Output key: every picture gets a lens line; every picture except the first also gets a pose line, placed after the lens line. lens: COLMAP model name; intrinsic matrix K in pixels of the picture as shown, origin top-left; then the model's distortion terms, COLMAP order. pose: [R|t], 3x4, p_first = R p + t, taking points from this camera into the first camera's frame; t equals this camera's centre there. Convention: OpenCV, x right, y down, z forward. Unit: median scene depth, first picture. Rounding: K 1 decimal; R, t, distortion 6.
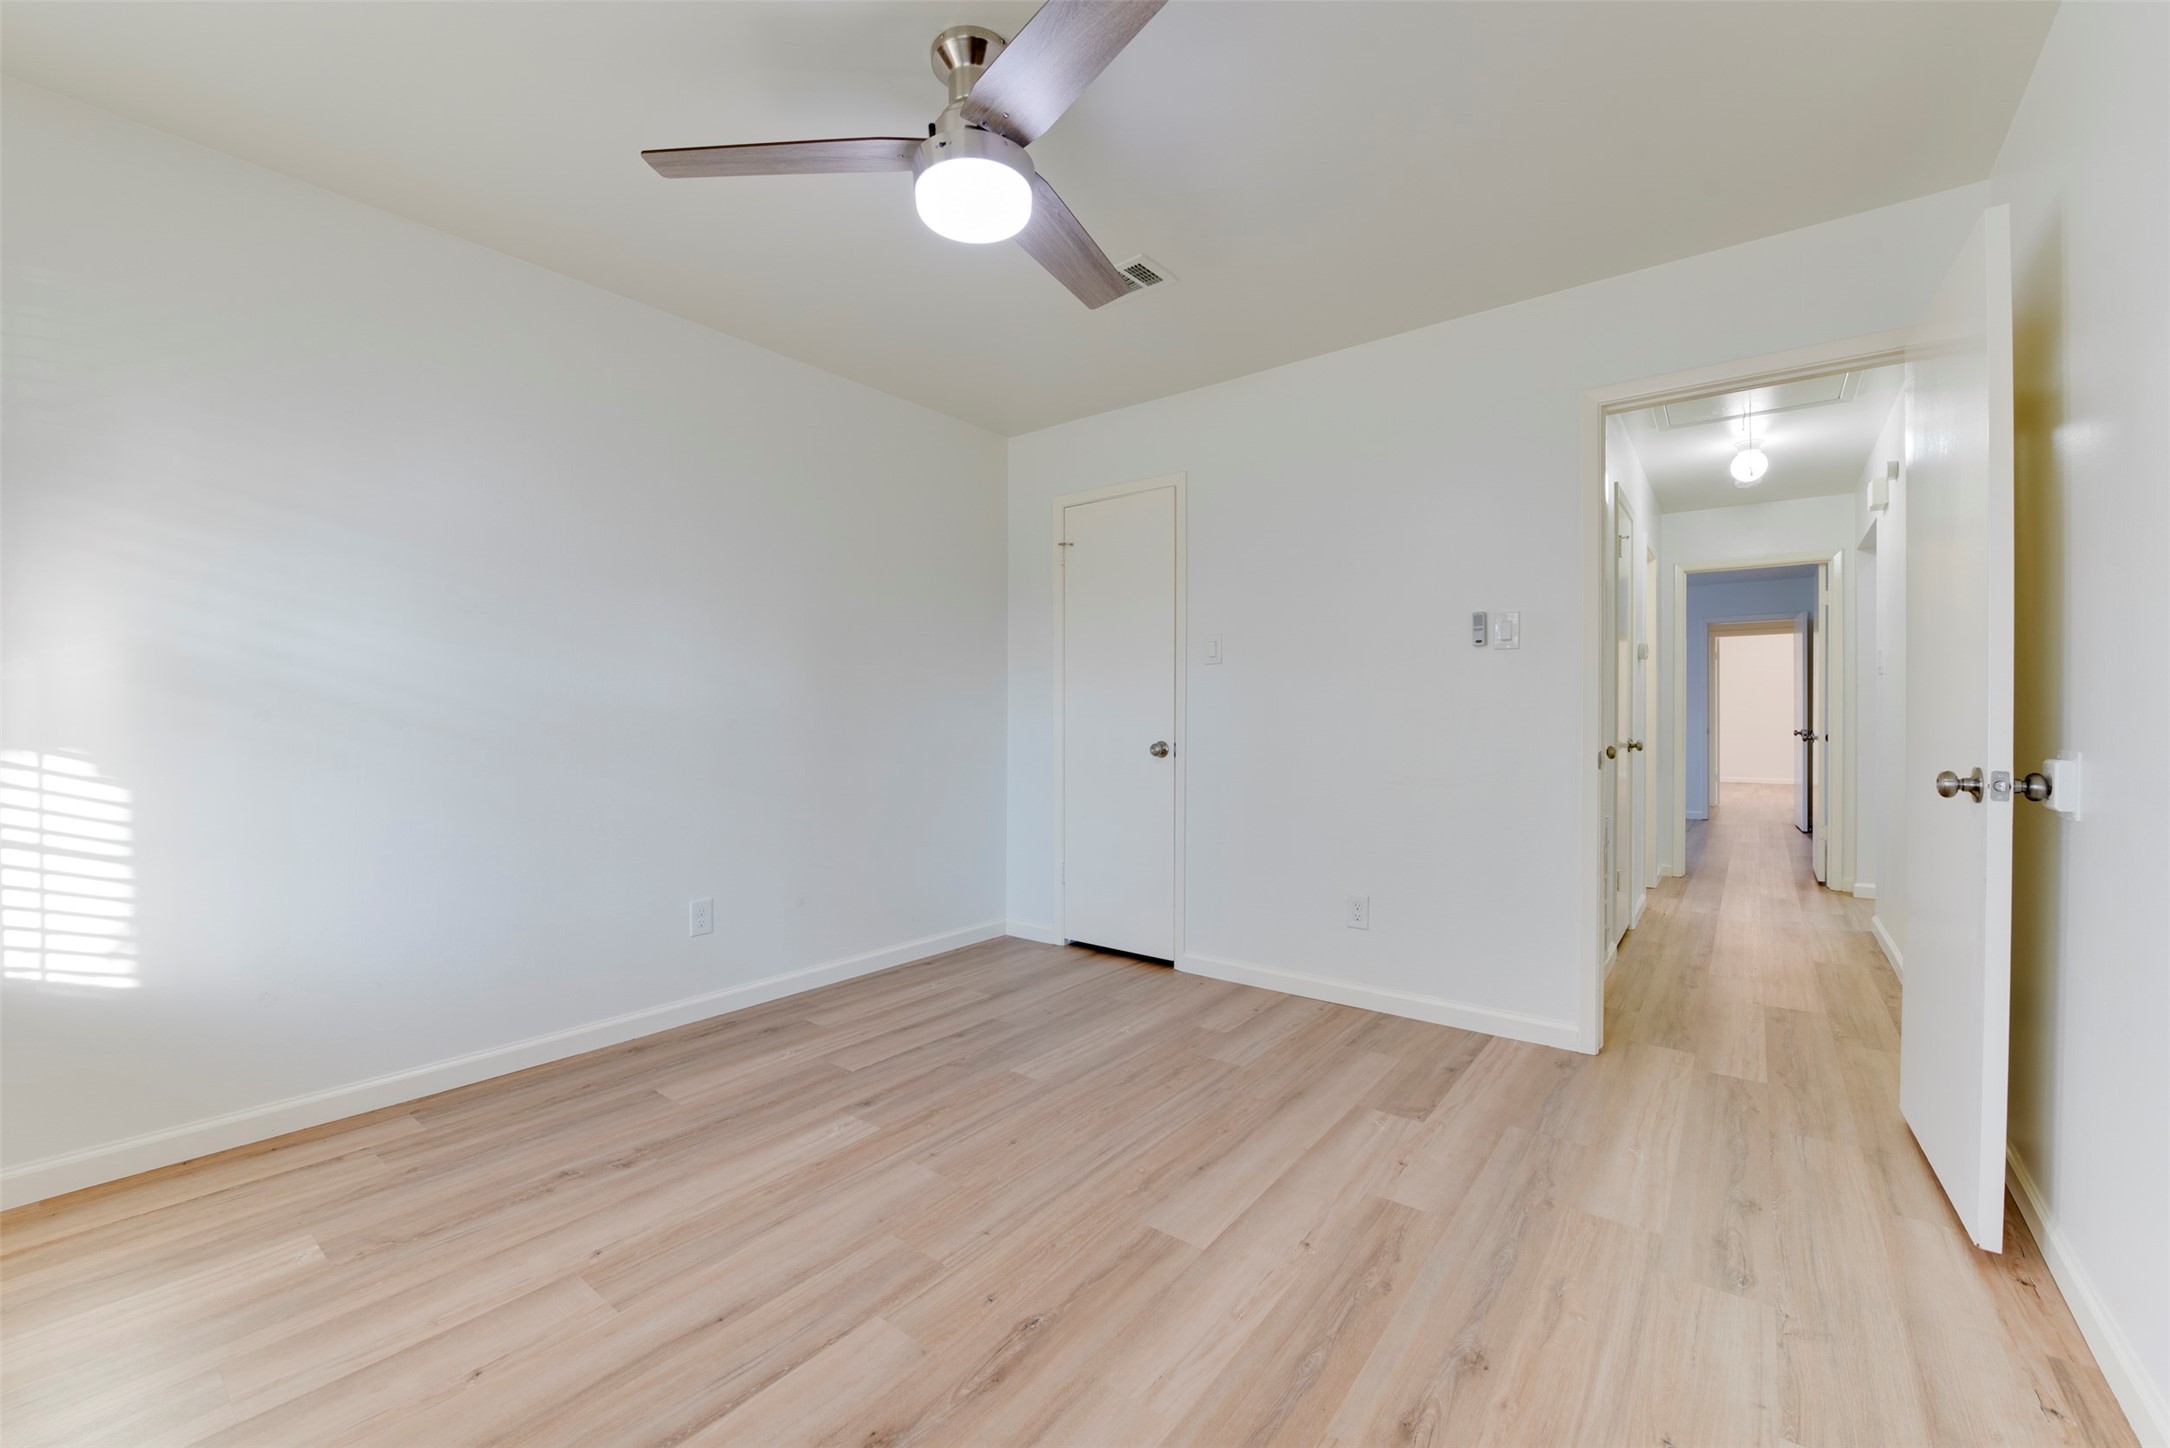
lens RADIAL K [[866.5, 0, 1088.0], [0, 866.5, 722.8], [0, 0, 1]] dist [-0.016169, -0.002052]
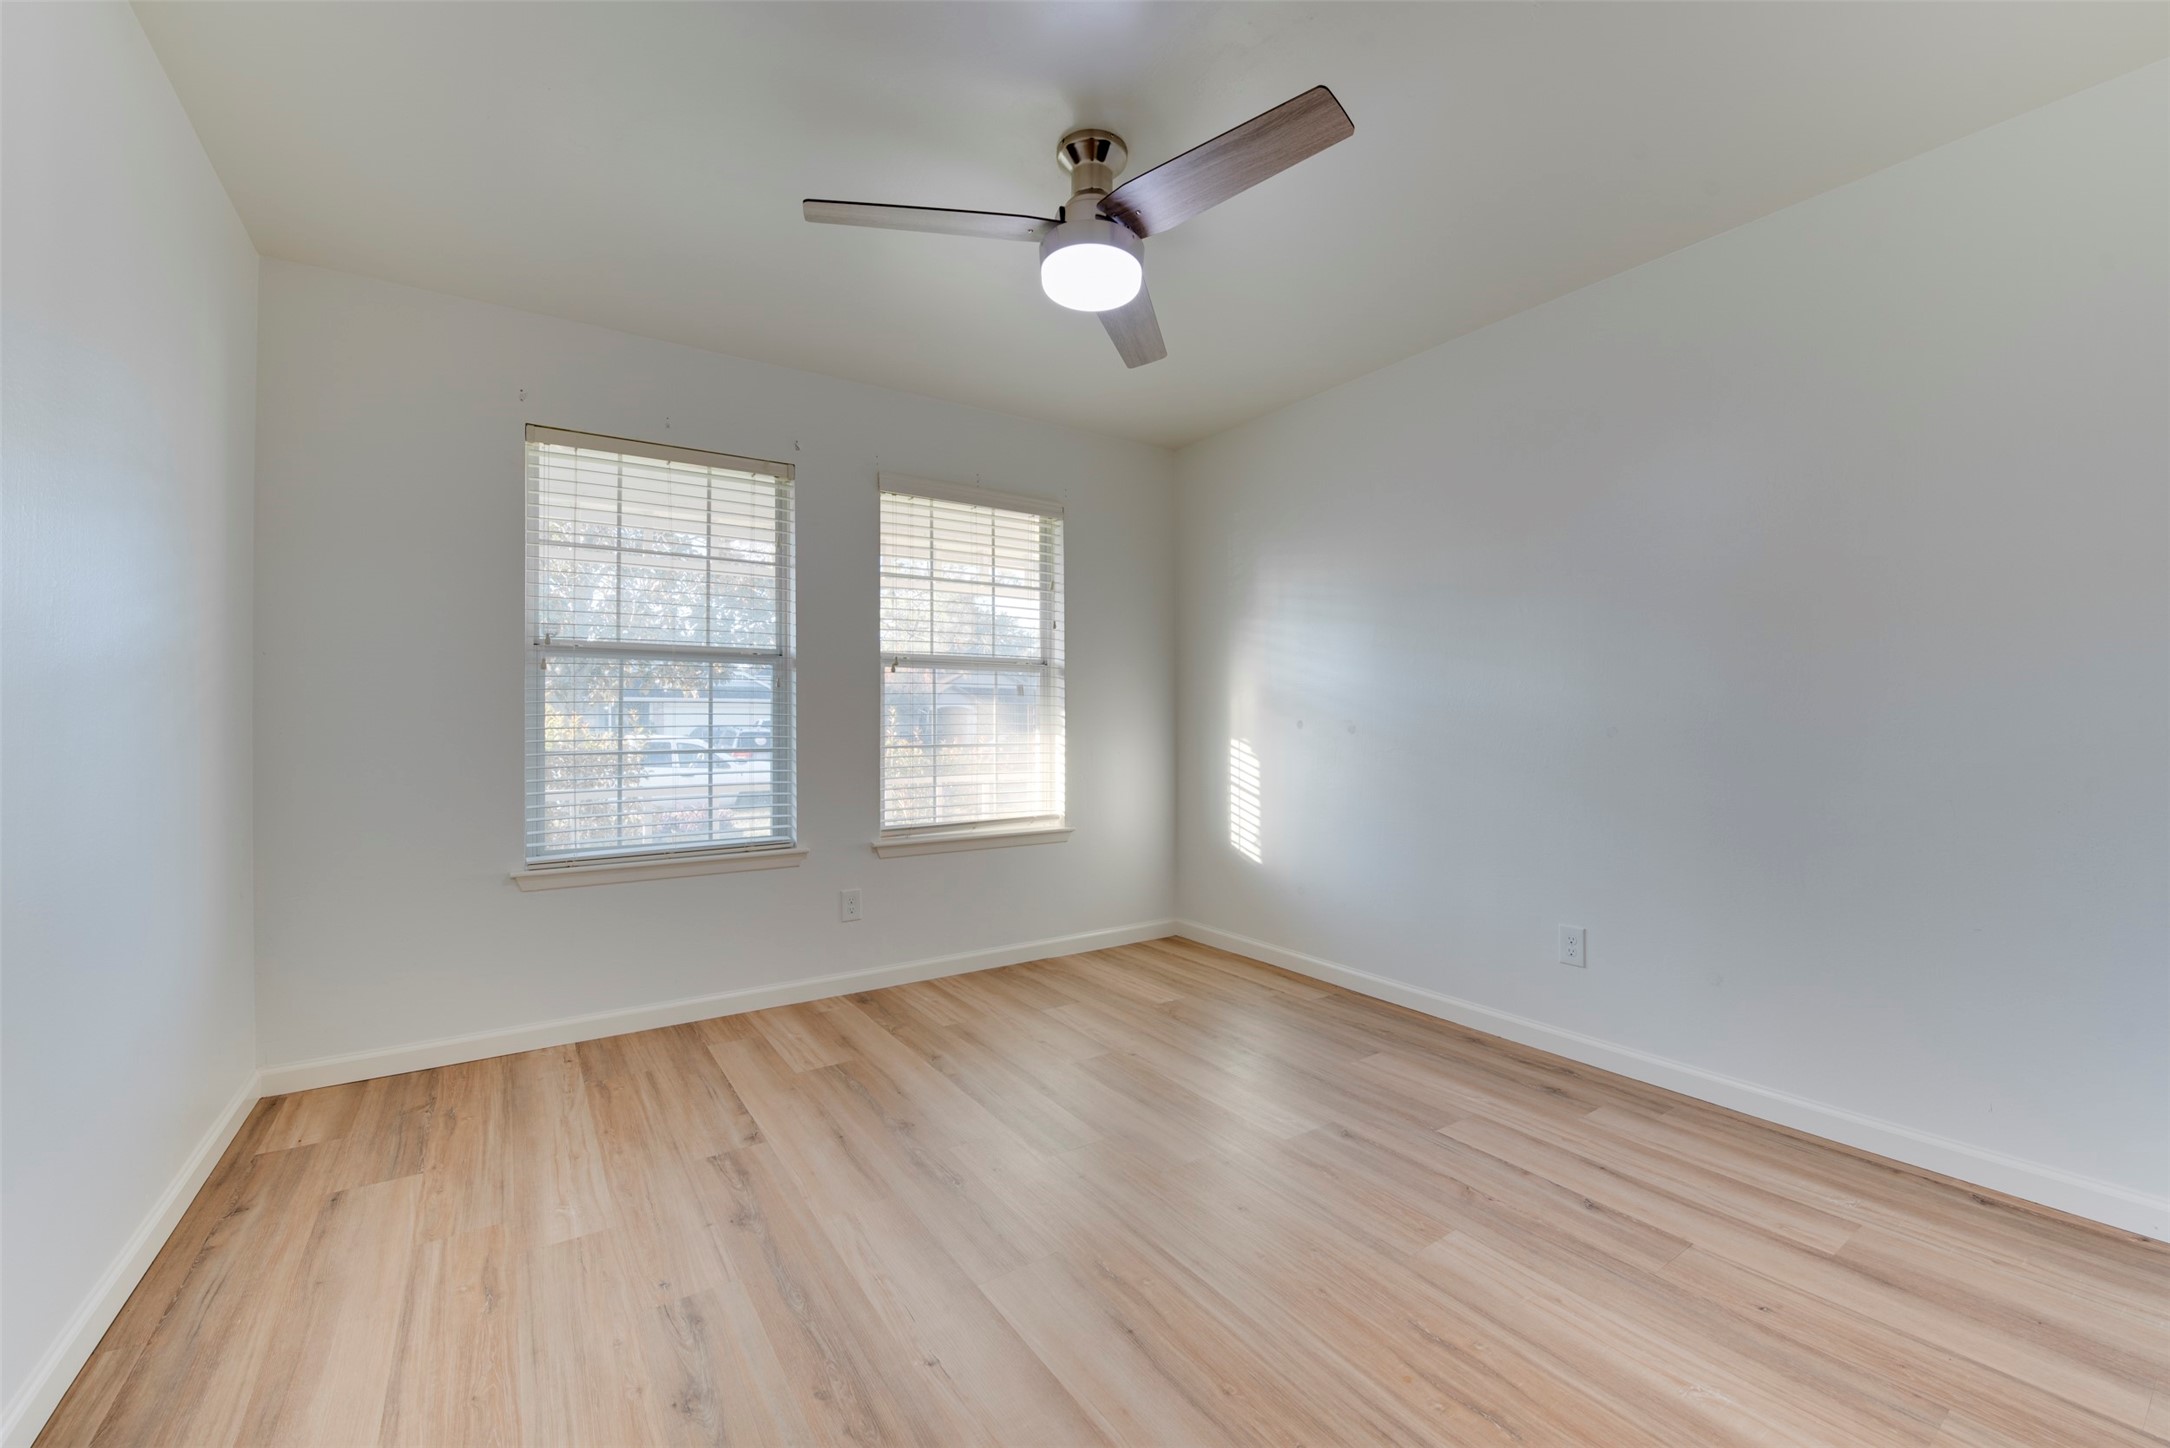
lens RADIAL K [[866.5, 0, 1088.0], [0, 866.5, 722.8], [0, 0, 1]] dist [-0.016169, -0.002052]
pose [[-0.310640, 0.000388, -0.950527, 0.724962], [-0.004676, 0.999987, 0.001937, -0.008973], [0.950516, 0.005047, -0.310635, 1.021253]]
